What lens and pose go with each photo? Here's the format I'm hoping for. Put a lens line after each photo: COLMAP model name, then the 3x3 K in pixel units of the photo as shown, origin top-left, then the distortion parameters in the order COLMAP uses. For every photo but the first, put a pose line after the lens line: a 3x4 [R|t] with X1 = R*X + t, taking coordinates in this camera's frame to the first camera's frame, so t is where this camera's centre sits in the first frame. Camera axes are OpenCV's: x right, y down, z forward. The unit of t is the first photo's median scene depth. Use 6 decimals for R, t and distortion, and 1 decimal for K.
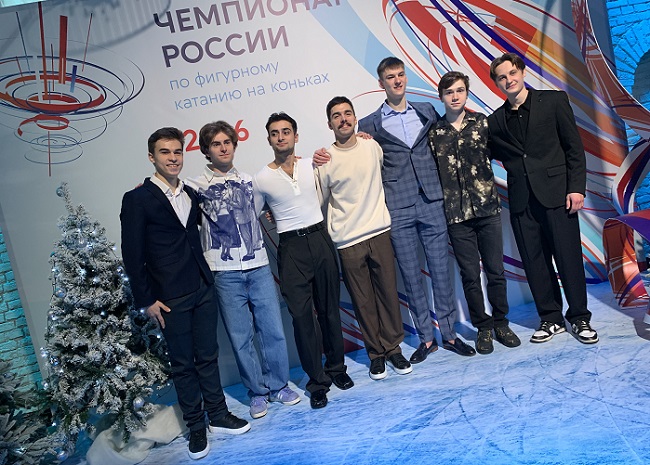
lens RADIAL K [[499.0, 0, 331.8], [0, 499.0, 222.9], [0, 0, 1]] dist [0.008223, 0.005402]
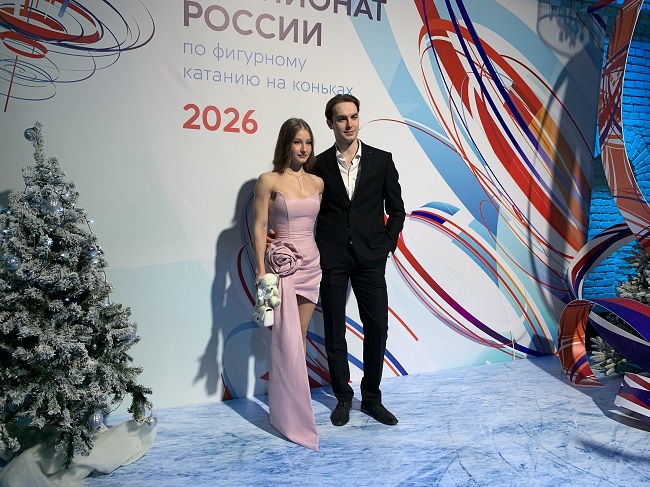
lens RADIAL K [[494.4, 0, 325.4], [0, 494.4, 244.9], [0, 0, 1]] dist [0.019489, -0.015928]
pose [[0.947113, 0.213165, 0.239870, -0.224936], [-0.209105, 0.976967, -0.042558, 0.037330], [-0.243417, -0.009851, 0.969872, 0.122477]]
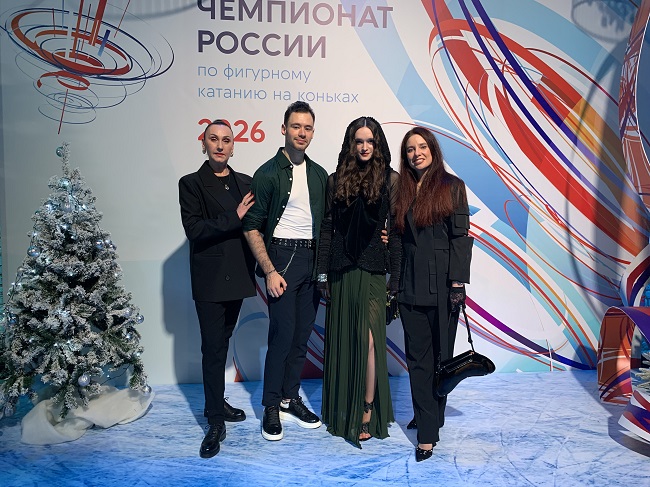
lens RADIAL K [[494.4, 0, 331.8], [0, 494.4, 236.8], [0, 0, 1]] dist [0.019489, -0.015928]
pose [[0.973177, 0.227865, -0.031677, 0.037717], [-0.228009, 0.973659, -0.000943, -0.016902], [0.030628, 0.008140, 0.999498, 0.038101]]
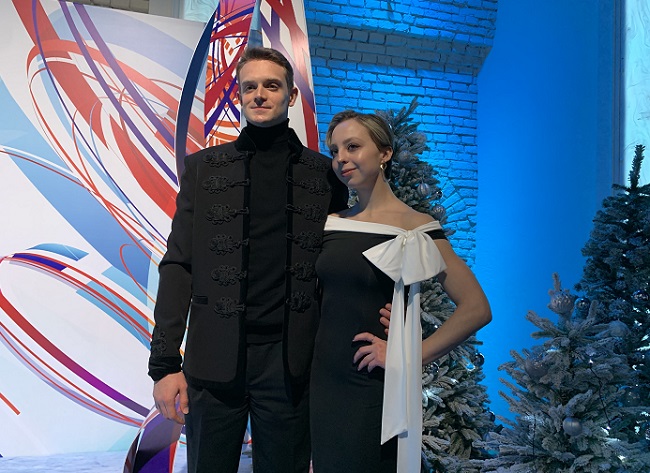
lens RADIAL K [[498.0, 0, 319.4], [0, 498.0, 224.8], [0, 0, 1]] dist [0.019862, -0.019702]
pose [[0.961126, 0.265129, 0.077098, 0.625364], [-0.251501, 0.955873, -0.151833, -0.166058], [-0.113952, 0.126540, 0.985395, 0.145147]]
